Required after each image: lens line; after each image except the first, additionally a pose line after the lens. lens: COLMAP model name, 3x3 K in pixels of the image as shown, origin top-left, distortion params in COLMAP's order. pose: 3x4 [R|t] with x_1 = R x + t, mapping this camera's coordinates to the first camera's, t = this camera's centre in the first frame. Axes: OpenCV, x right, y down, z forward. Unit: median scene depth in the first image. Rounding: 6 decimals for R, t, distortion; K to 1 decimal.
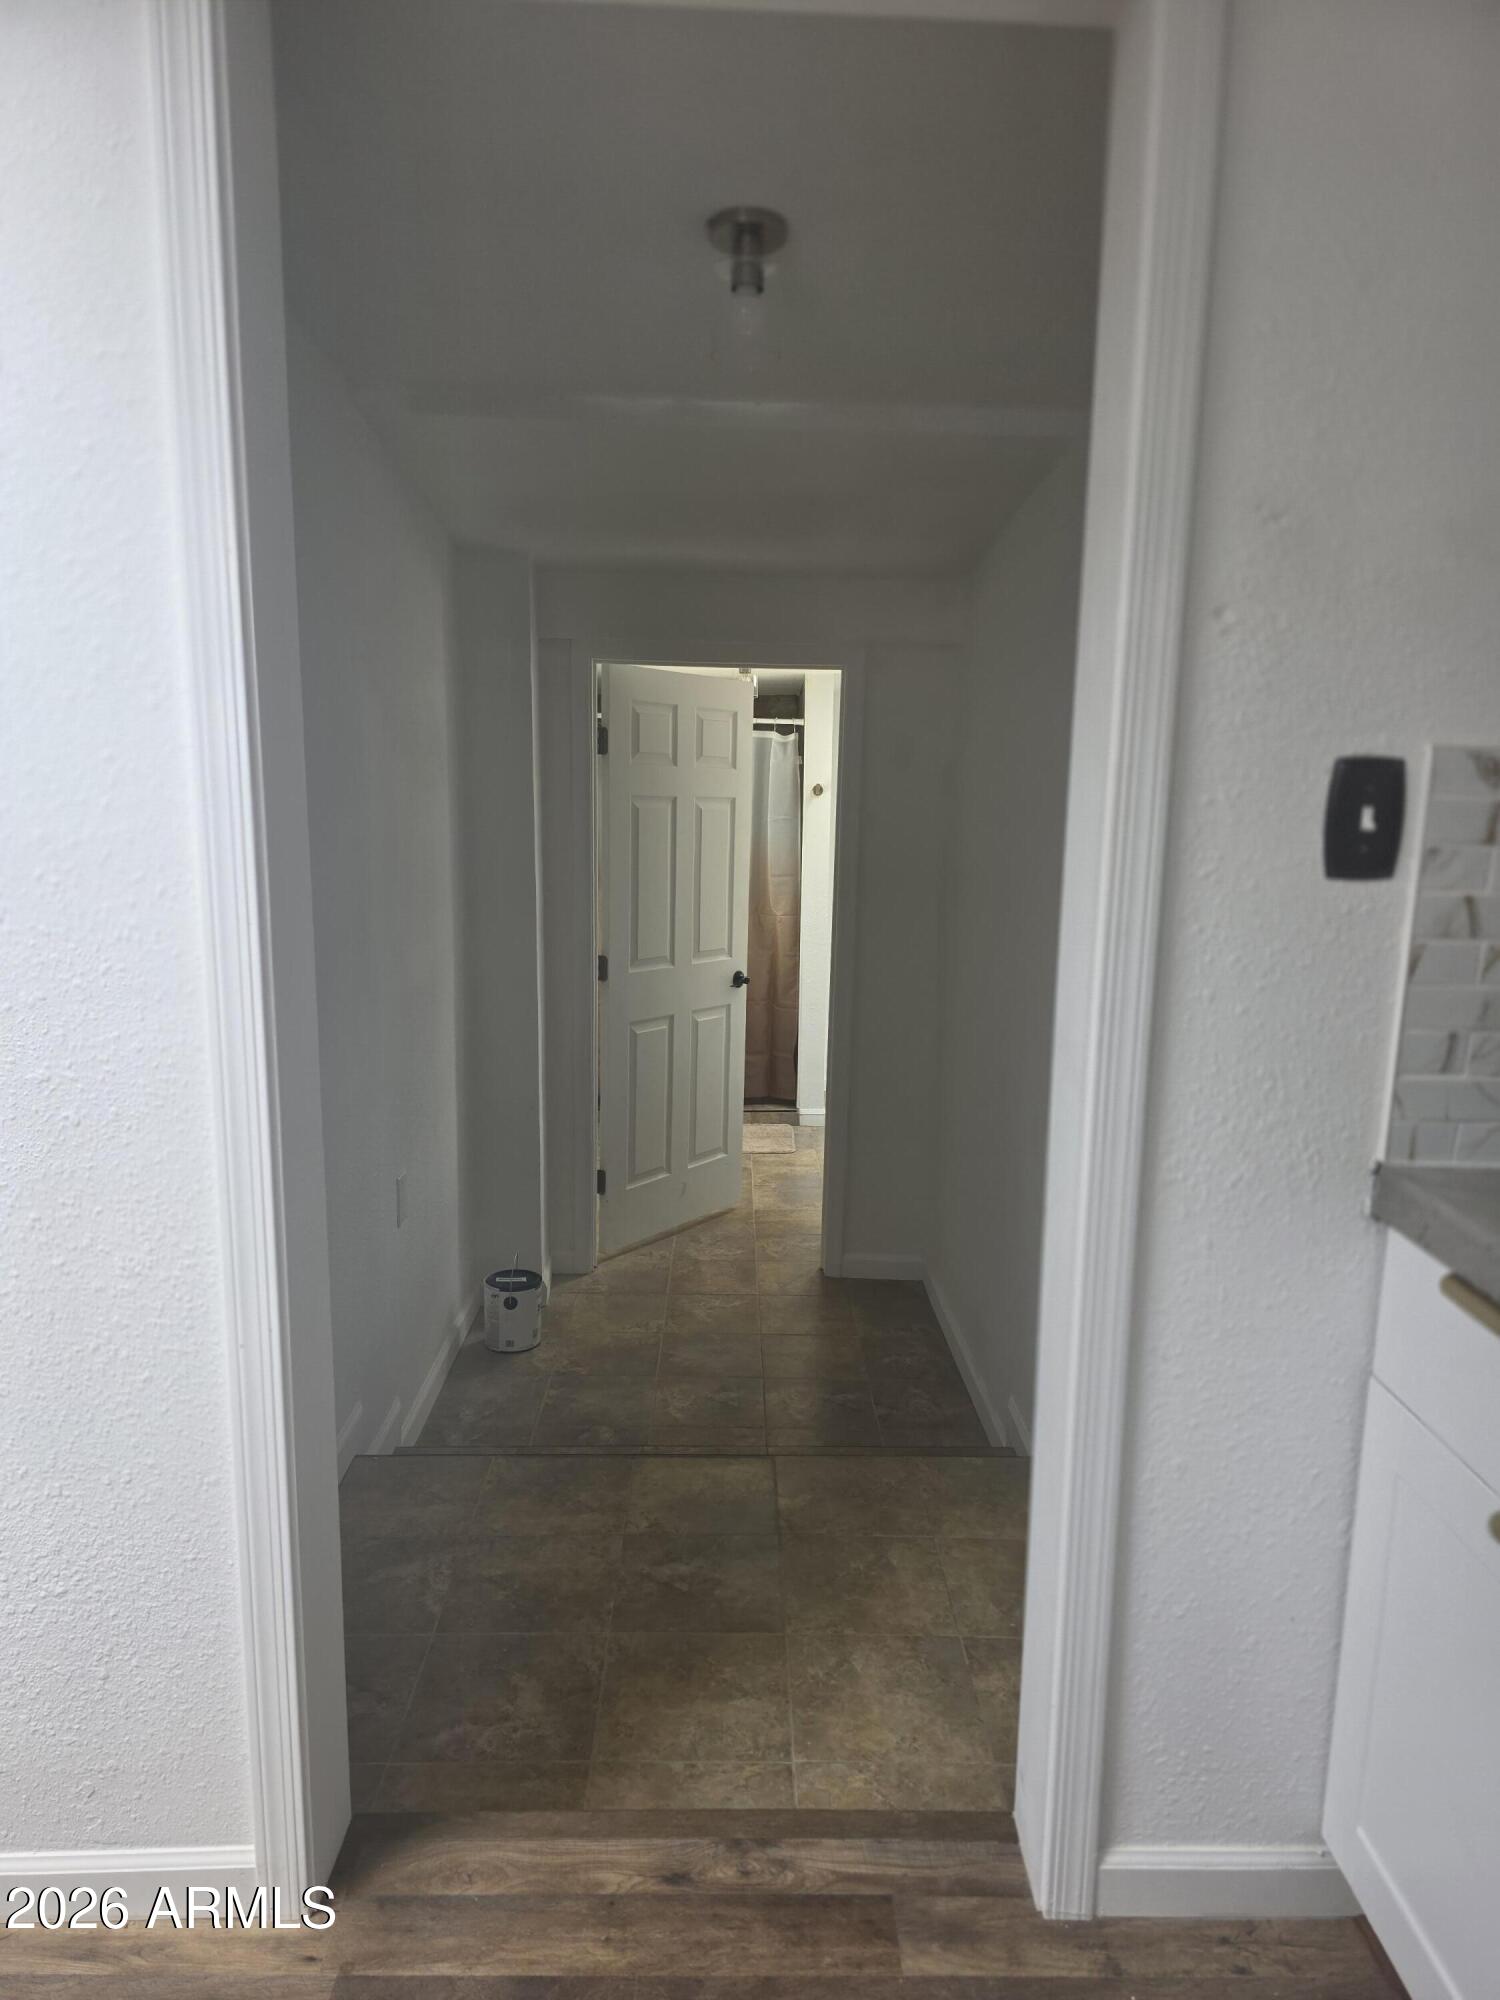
lens RADIAL K [[1351.9, 0, 760.1], [0, 1351.9, 997.1], [0, 0, 1]] dist [0.052831, -0.044514]
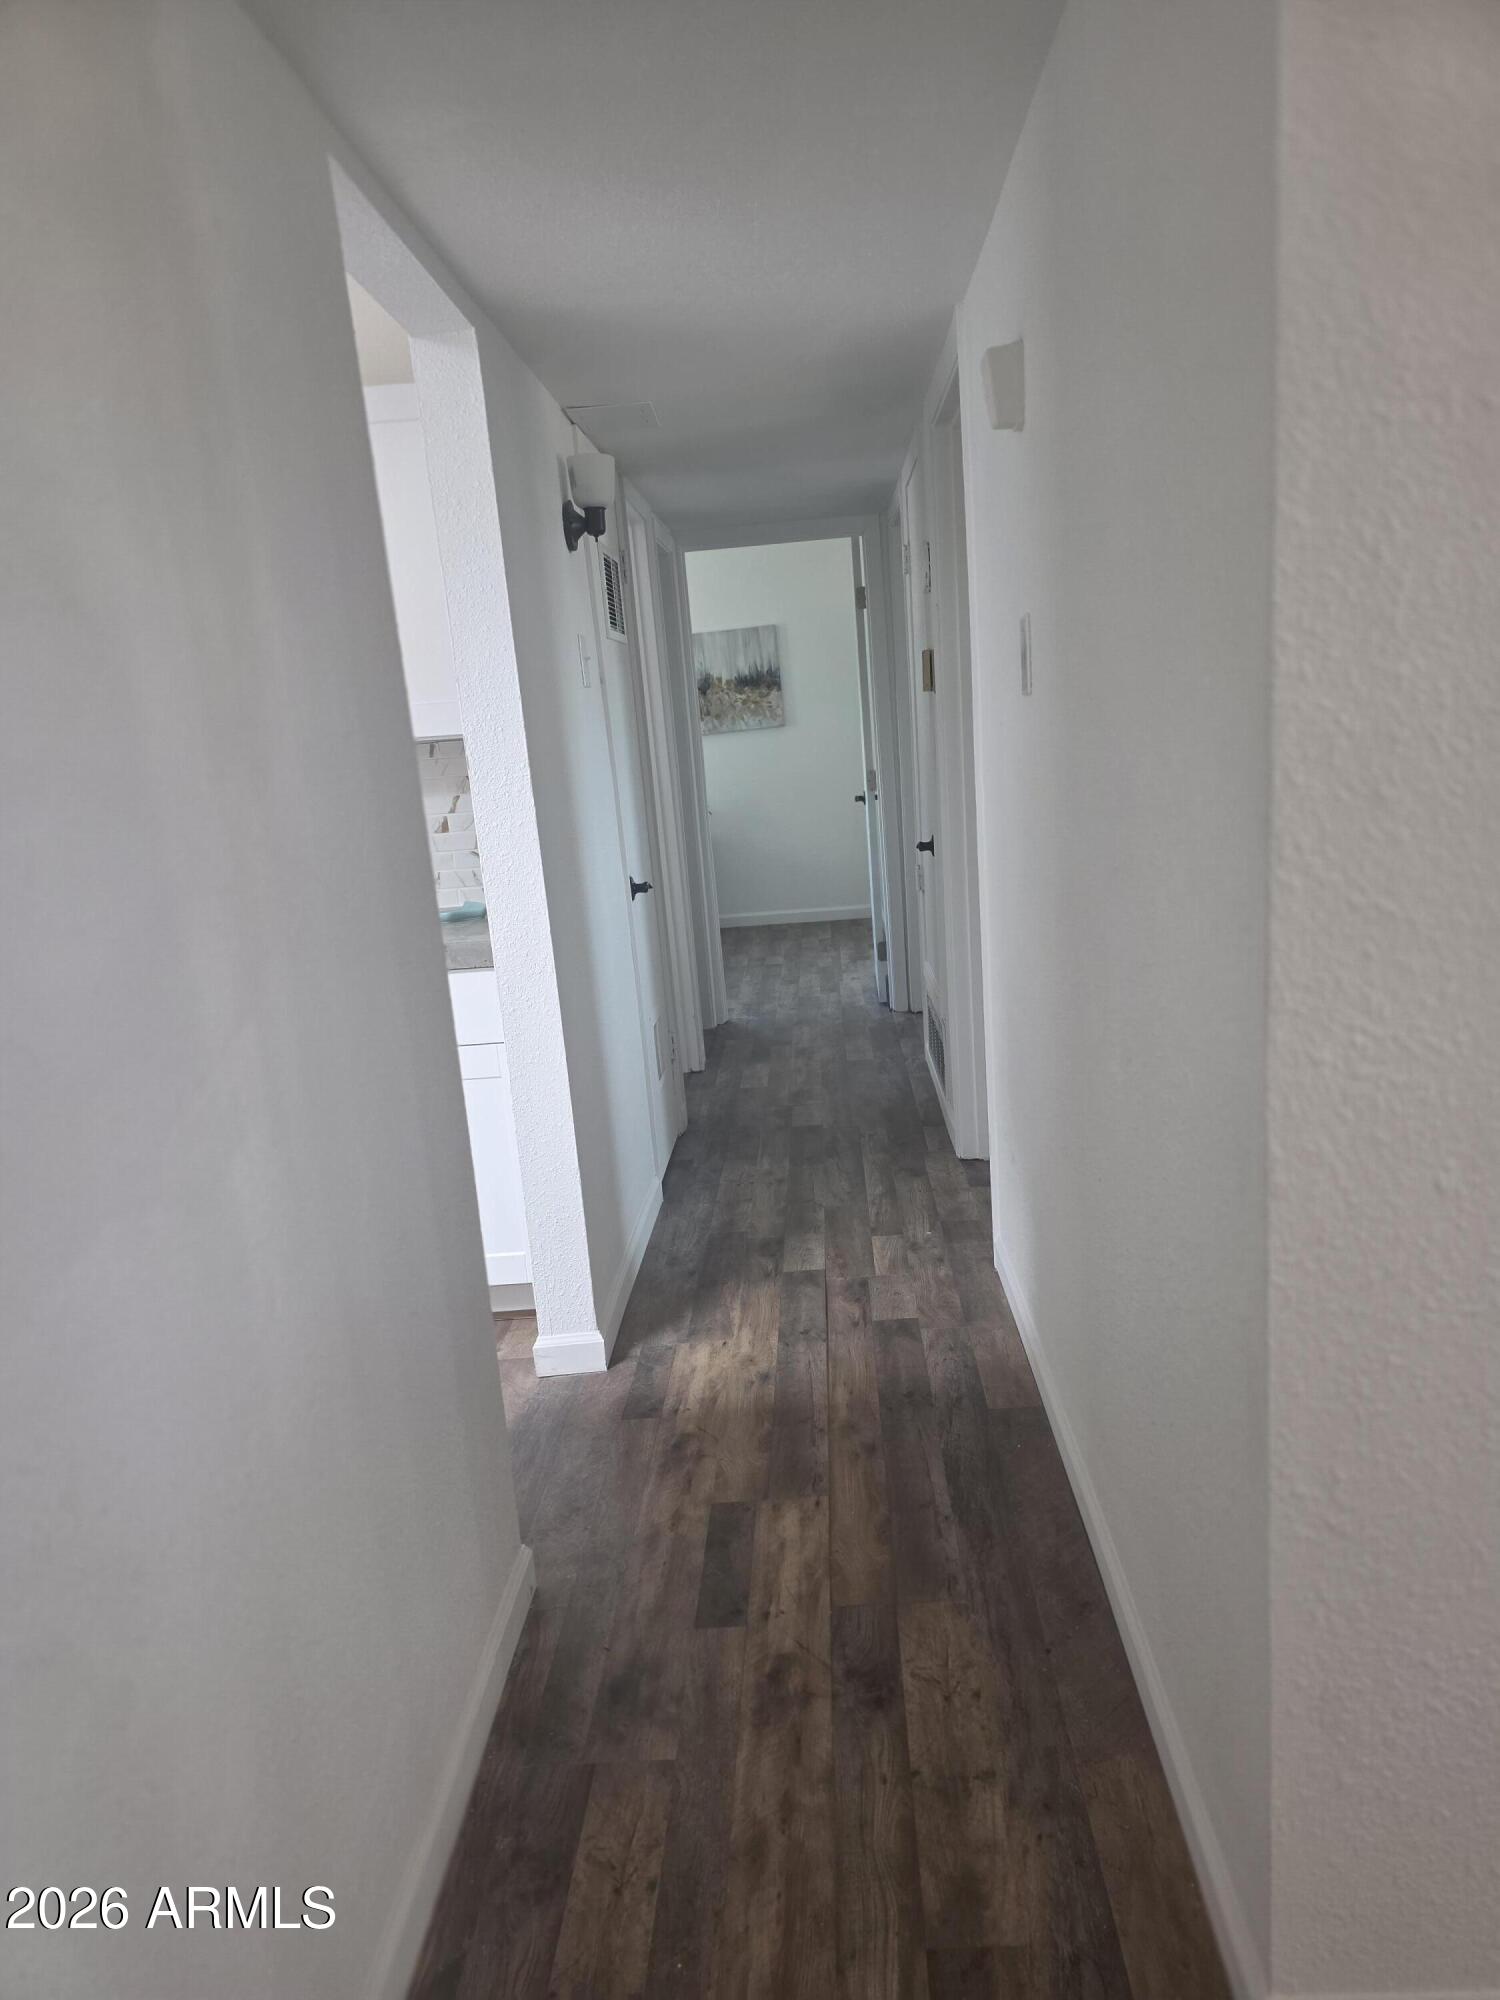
lens RADIAL K [[1351.9, 0, 757.6], [0, 1351.9, 1011.8], [0, 0, 1]] dist [0.052831, -0.044514]
pose [[0.057207, -0.244849, 0.967872, -0.648690], [0.252968, 0.941377, 0.223195, -0.166647], [-0.965782, 0.232073, 0.115792, 0.866051]]
